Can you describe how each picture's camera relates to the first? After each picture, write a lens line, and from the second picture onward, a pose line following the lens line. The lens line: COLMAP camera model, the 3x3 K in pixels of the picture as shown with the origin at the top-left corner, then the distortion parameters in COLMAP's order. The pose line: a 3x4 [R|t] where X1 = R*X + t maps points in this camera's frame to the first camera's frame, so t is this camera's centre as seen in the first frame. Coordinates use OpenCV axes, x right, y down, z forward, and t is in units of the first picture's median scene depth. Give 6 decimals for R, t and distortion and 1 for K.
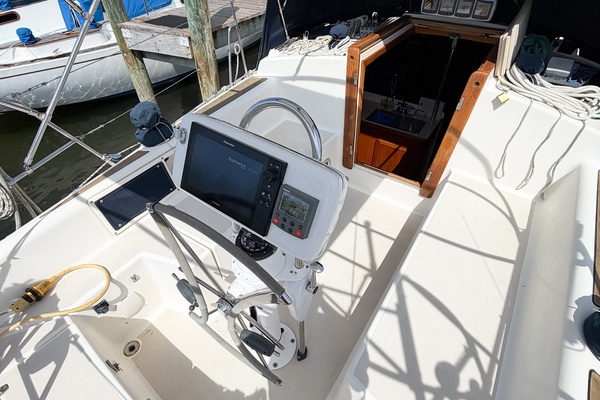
lens RADIAL K [[314.8, 0, 296.5], [0, 314.8, 201.8], [0, 0, 1]] dist [-0.002354, -0.002355]
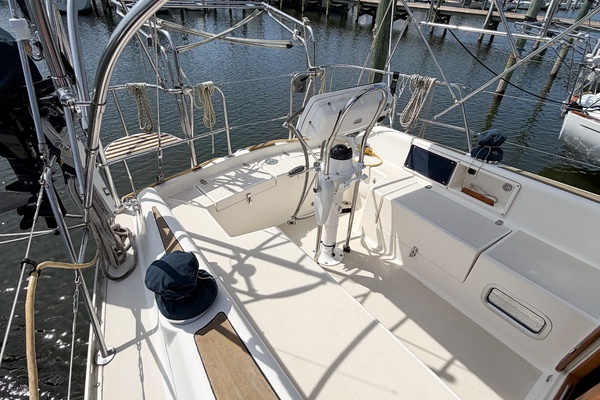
lens RADIAL K [[314.8, 0, 296.5], [0, 314.8, 201.8], [0, 0, 1]] dist [-0.002354, -0.002355]
pose [[-0.322169, 0.562499, -0.761447, 1.135342], [-0.668236, 0.434619, 0.603794, -0.529448], [0.670573, 0.703350, 0.235861, 0.494122]]
